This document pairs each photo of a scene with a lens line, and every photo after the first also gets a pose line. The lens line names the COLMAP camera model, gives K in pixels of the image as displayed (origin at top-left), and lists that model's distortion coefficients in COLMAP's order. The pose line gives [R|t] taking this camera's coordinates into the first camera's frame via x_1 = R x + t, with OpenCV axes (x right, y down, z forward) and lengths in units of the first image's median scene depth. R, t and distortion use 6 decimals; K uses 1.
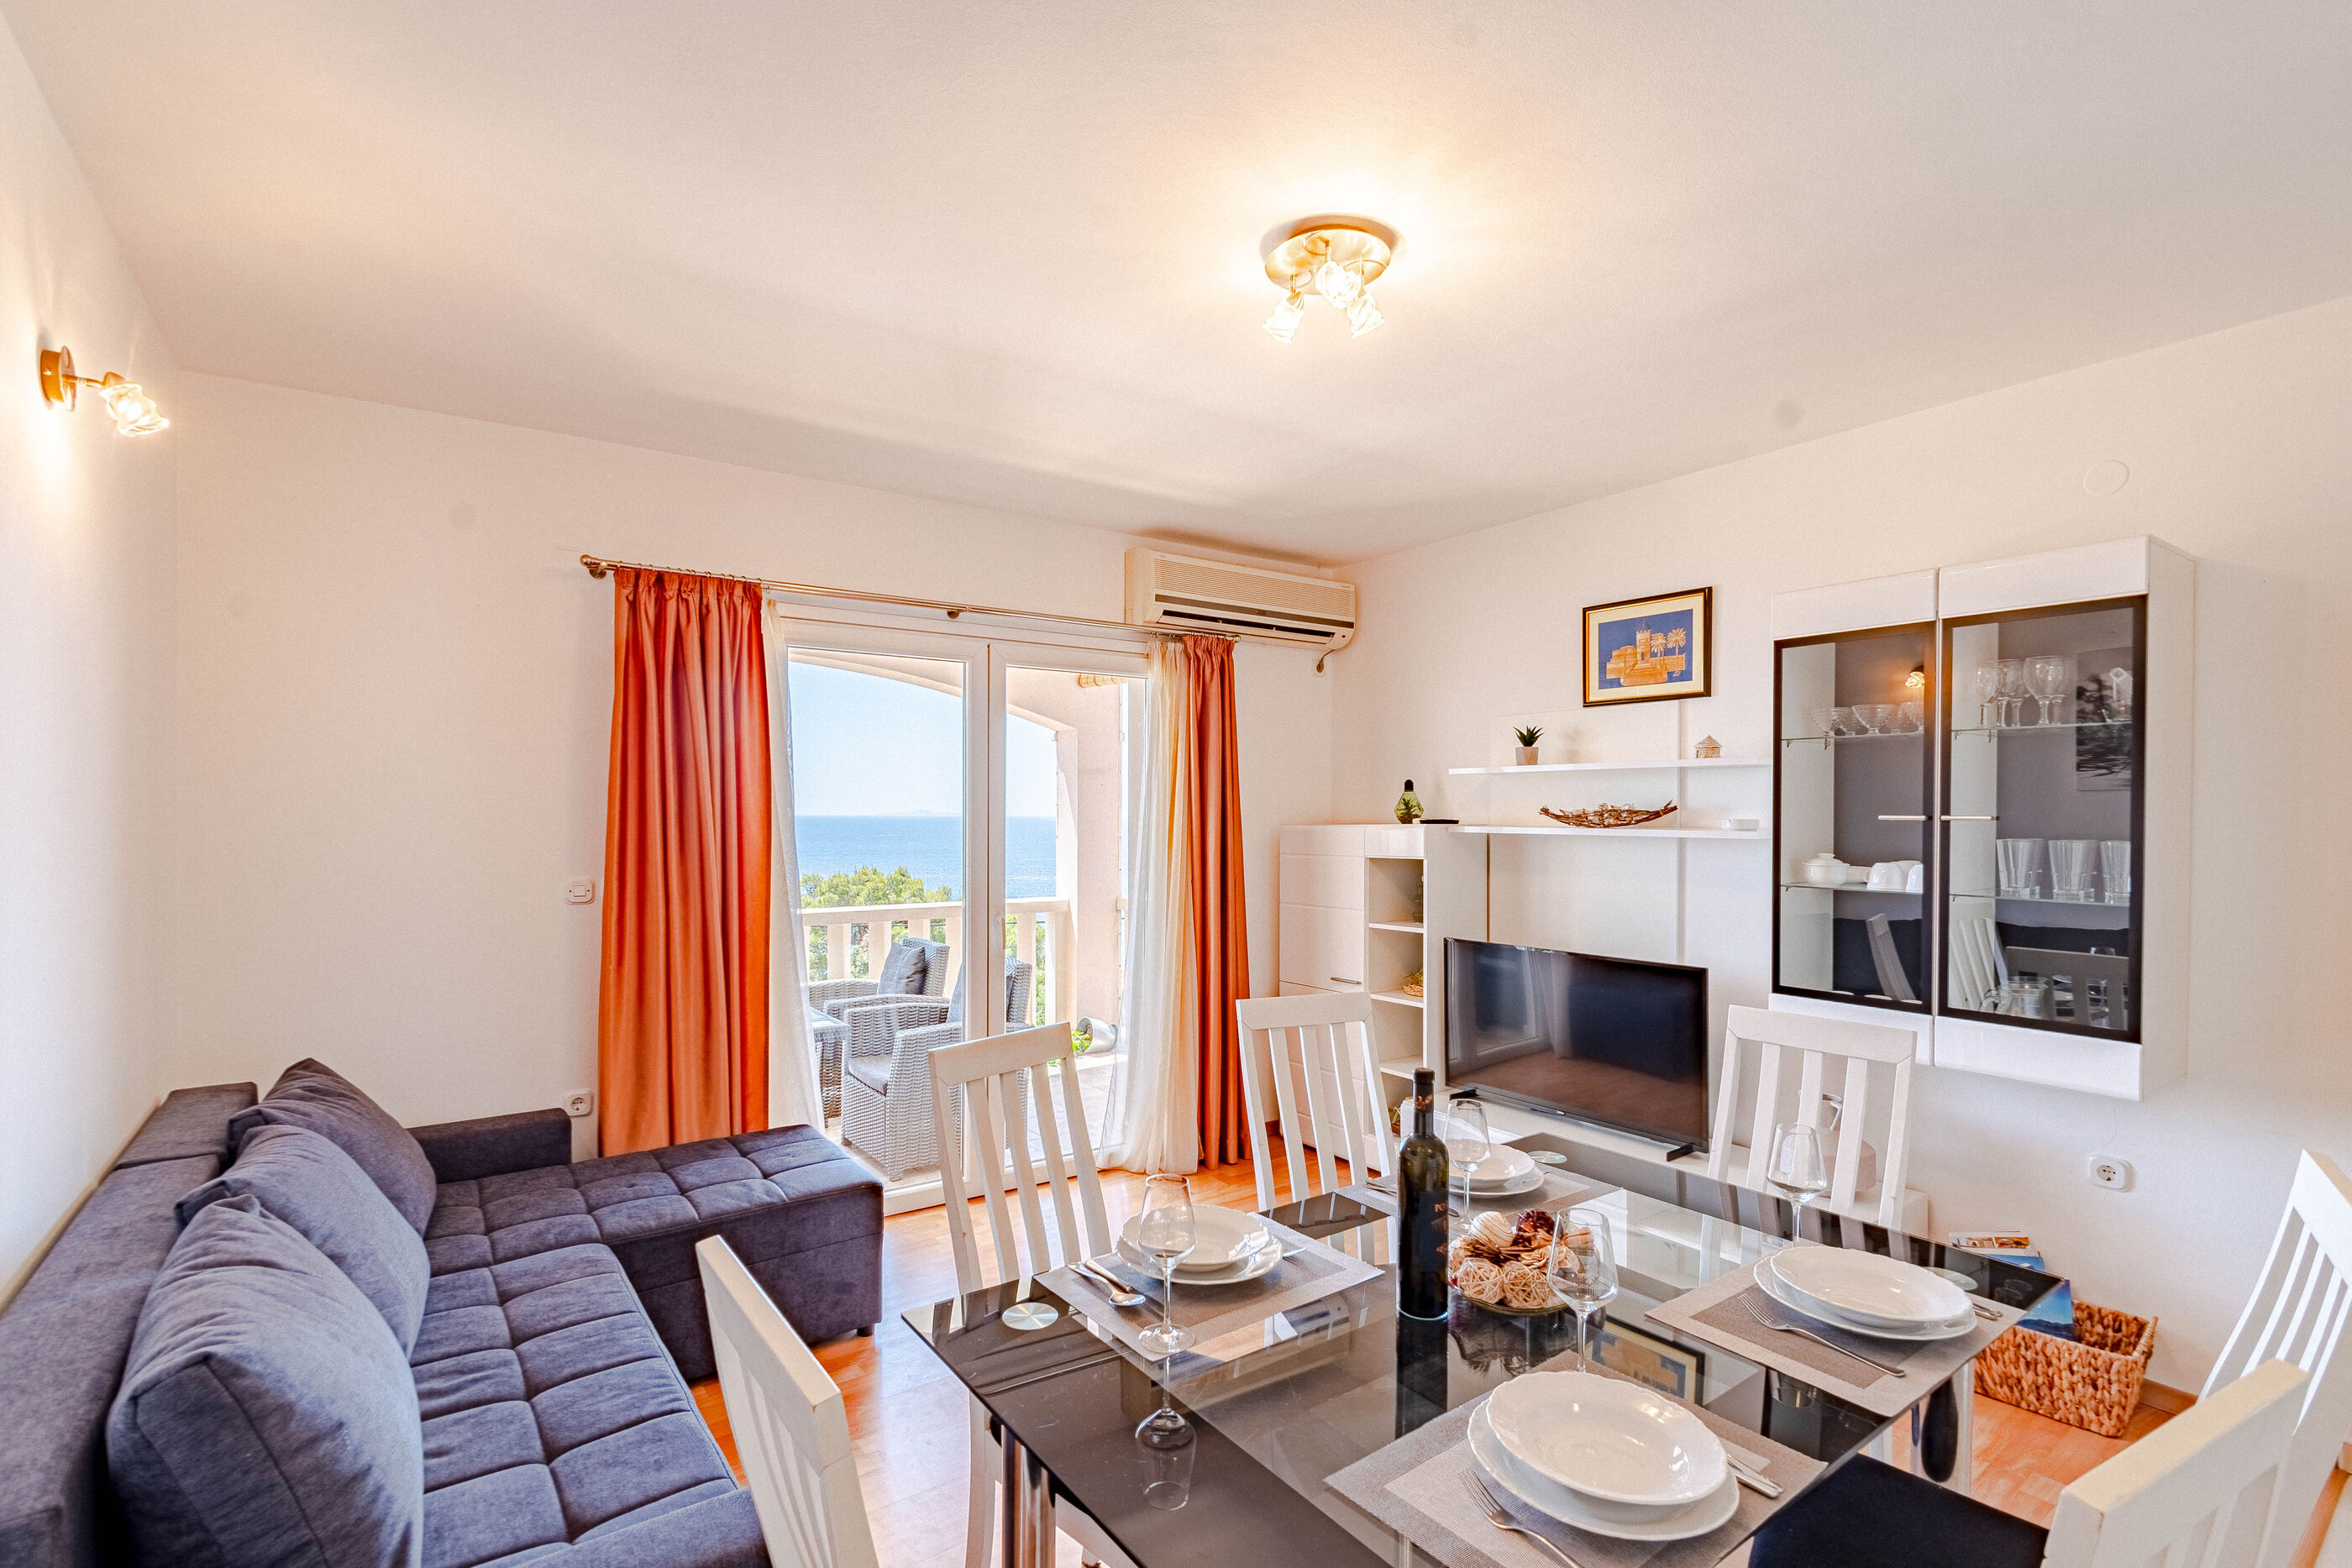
lens RADIAL K [[1062.4, 0, 1166.0], [0, 1062.4, 824.8], [0, 0, 1]] dist [0.020832, -0.012439]
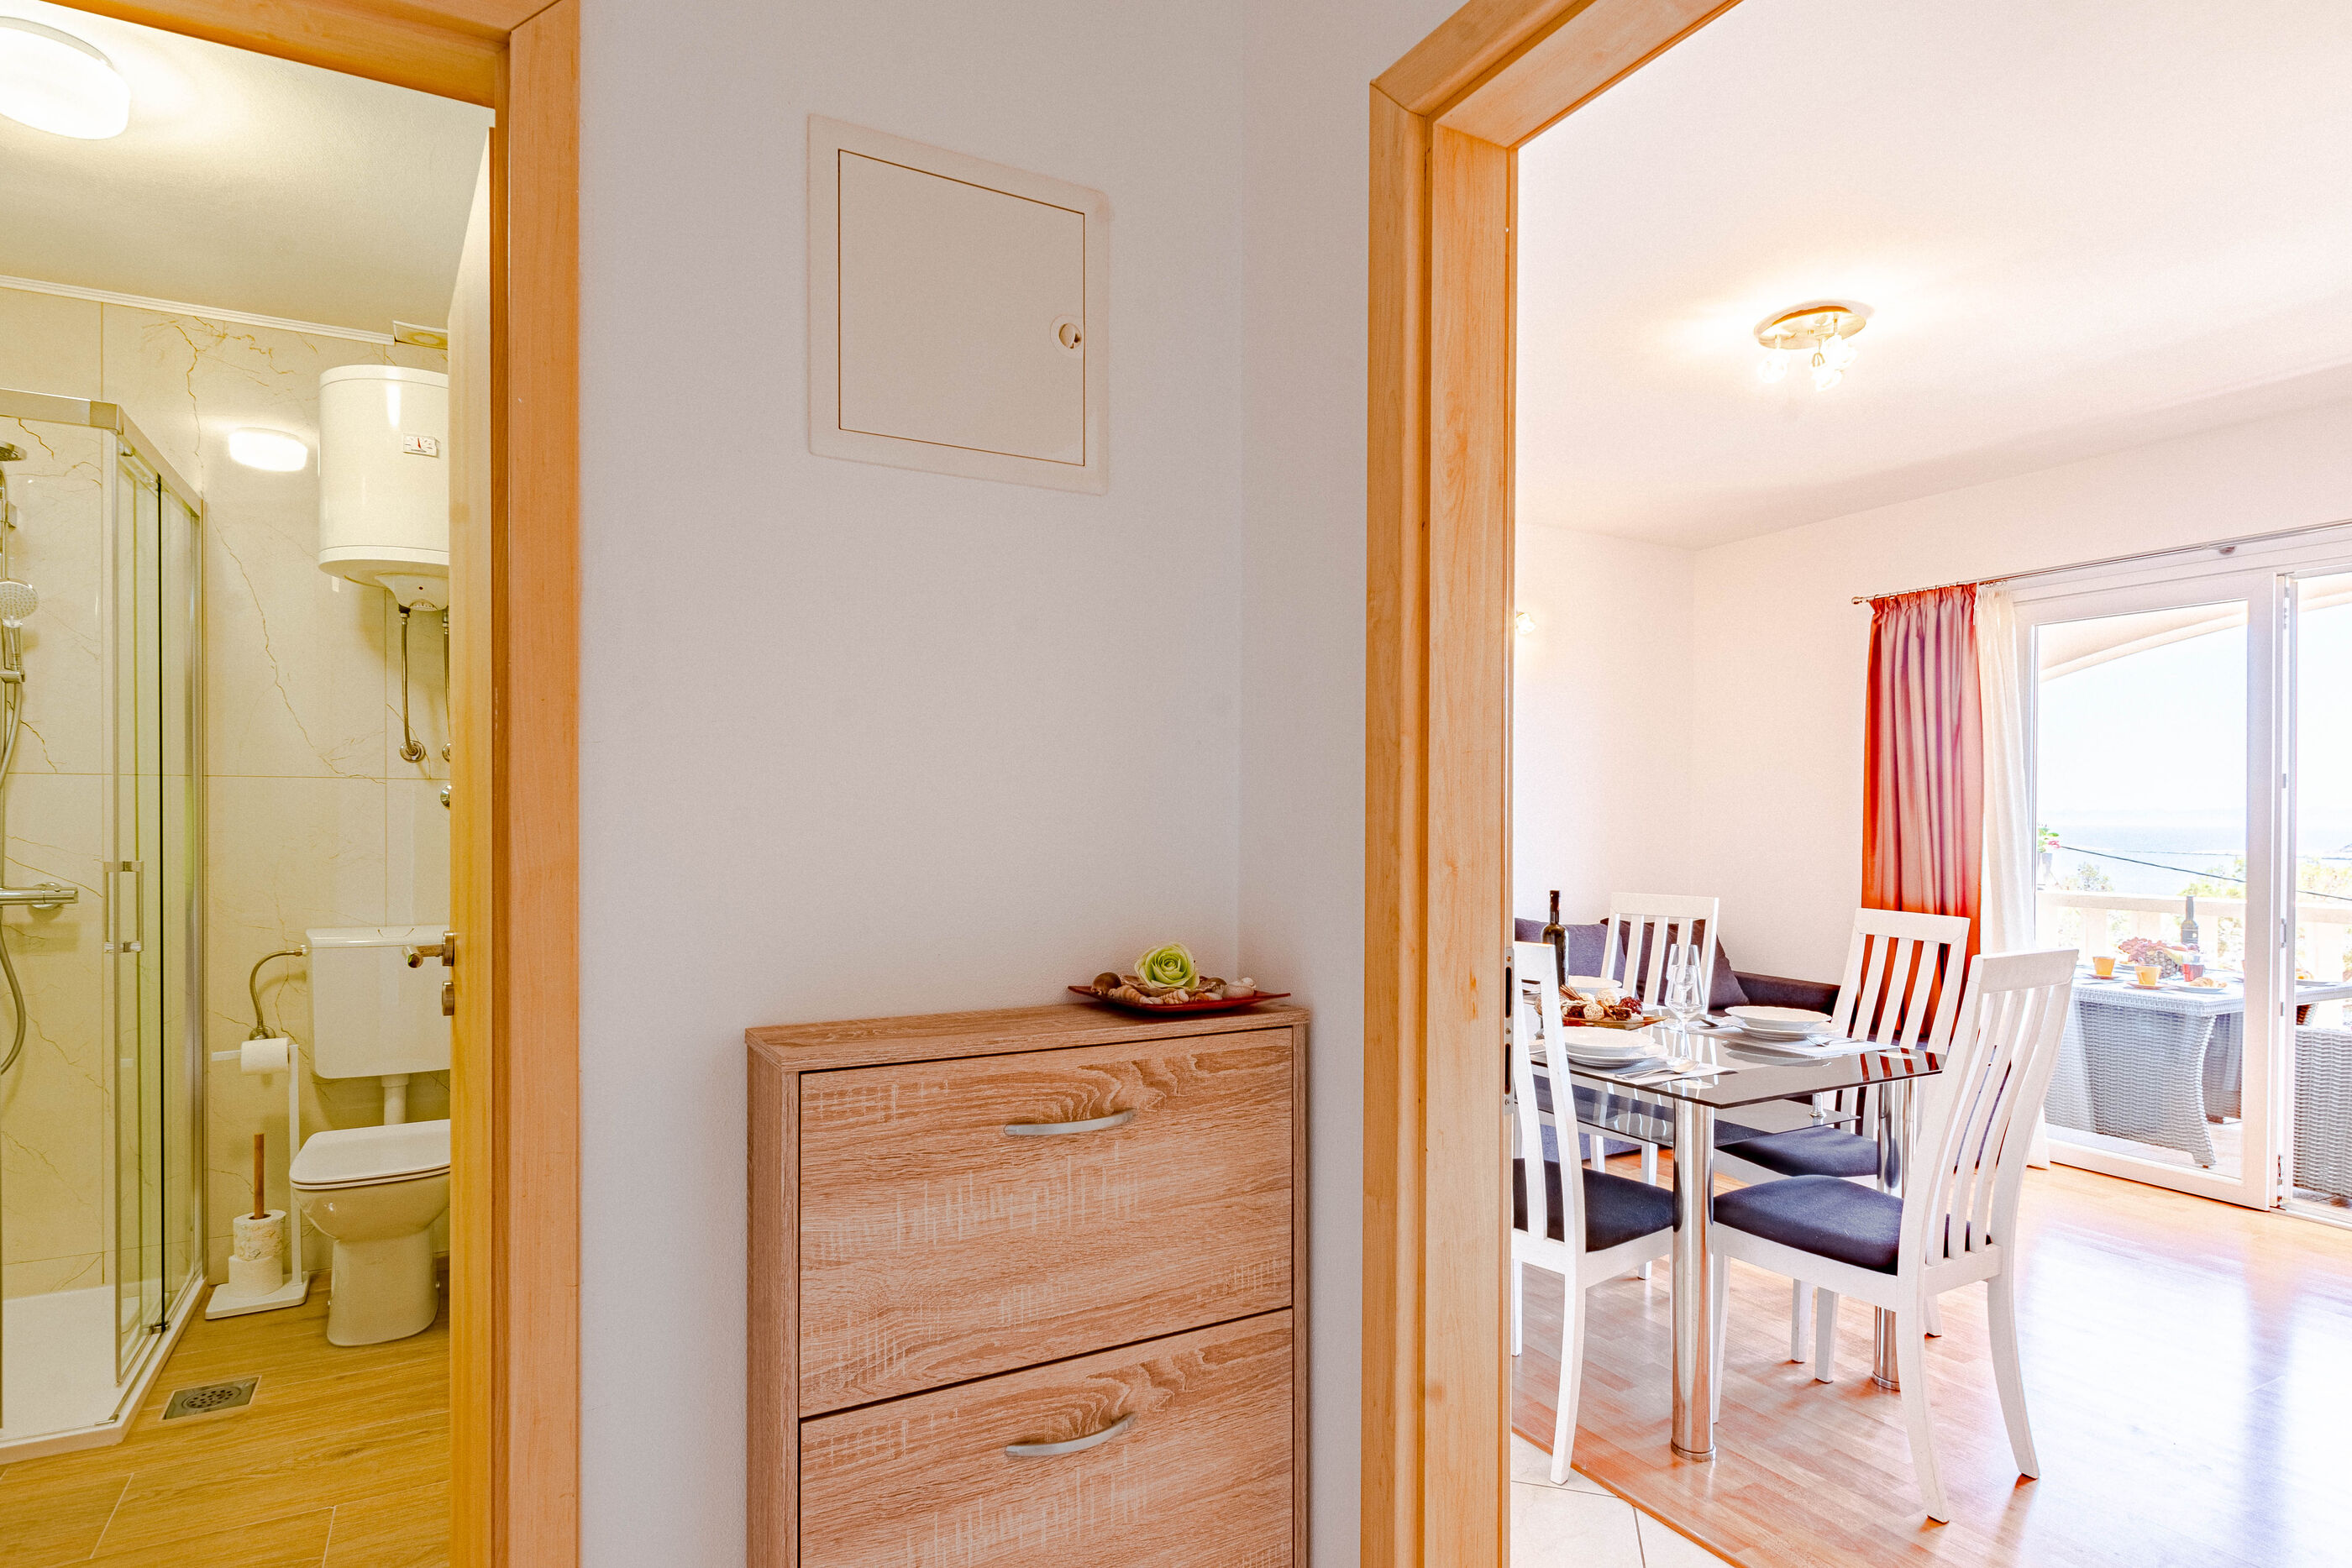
lens RADIAL K [[1225.6, 0, 1172.4], [0, 1225.6, 824.4], [0, 0, 1]] dist [0.012941, -0.001358]
pose [[-0.141238, 0.003880, -0.989968, 0.967058], [-0.013140, 0.999897, 0.005794, 0.040751], [0.989888, 0.013827, -0.141173, 0.262430]]
